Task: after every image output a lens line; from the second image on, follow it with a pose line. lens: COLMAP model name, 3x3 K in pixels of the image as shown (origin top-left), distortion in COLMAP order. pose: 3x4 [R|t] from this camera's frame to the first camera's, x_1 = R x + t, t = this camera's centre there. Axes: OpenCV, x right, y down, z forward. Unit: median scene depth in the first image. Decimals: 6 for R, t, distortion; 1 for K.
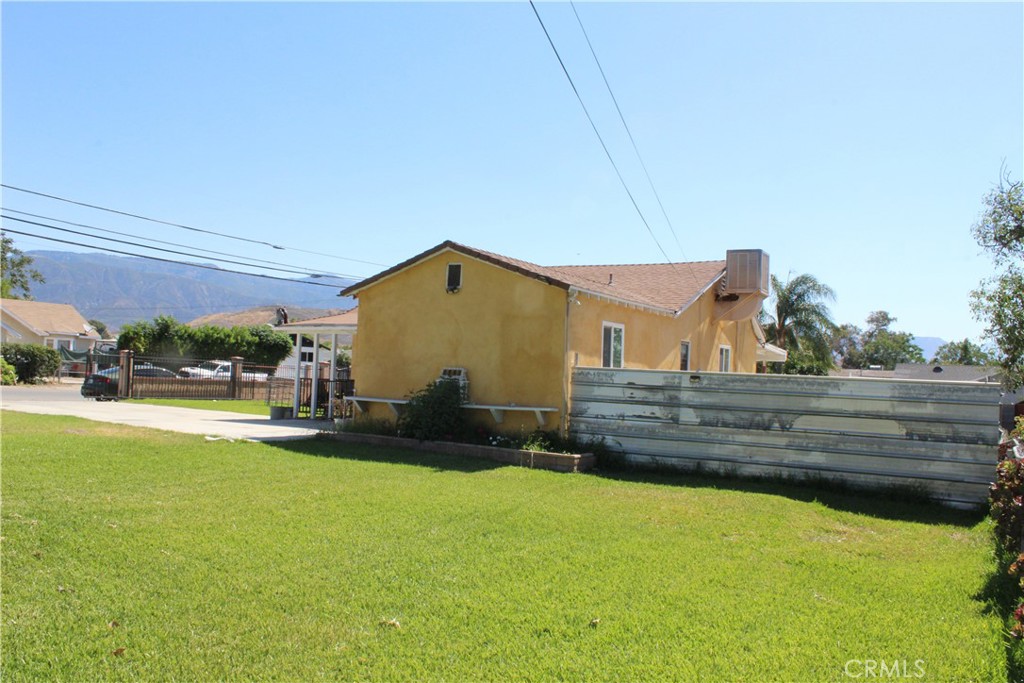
lens RADIAL K [[865.7, 0, 512.0], [0, 865.7, 341.5], [0, 0, 1]] dist [-0.134625, 0.003872]
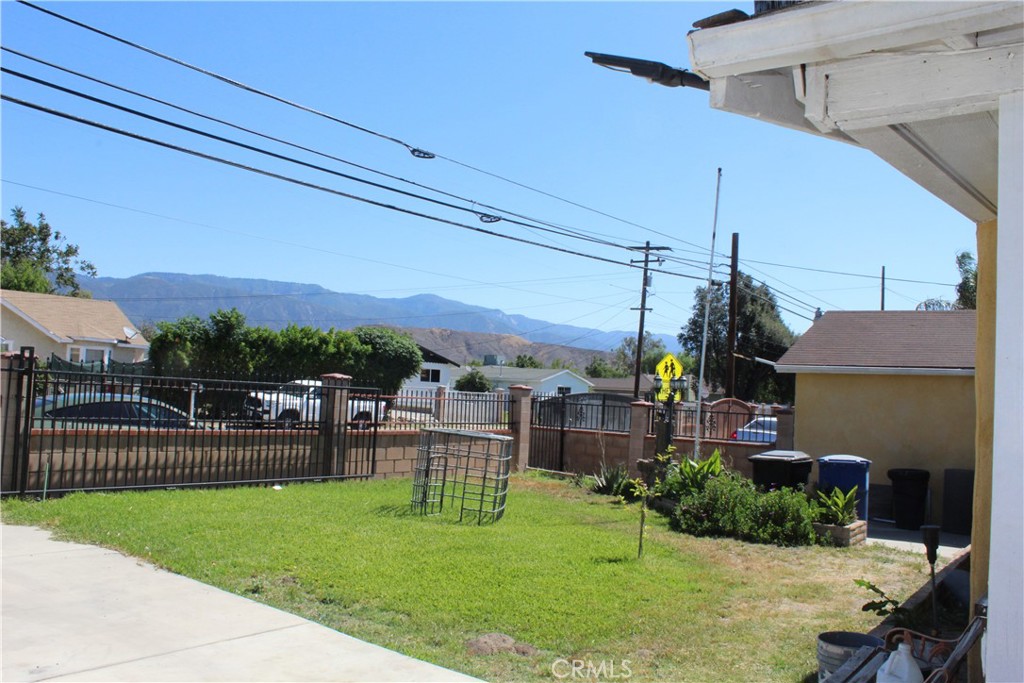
lens RADIAL K [[865.4, 0, 512.0], [0, 865.4, 341.5], [0, 0, 1]] dist [-0.139984, 0.001202]
pose [[0.993396, 0.000499, -0.114738, -0.593967], [-0.003113, 0.999740, -0.022610, 0.036059], [0.114697, 0.022818, 0.993138, 1.864956]]
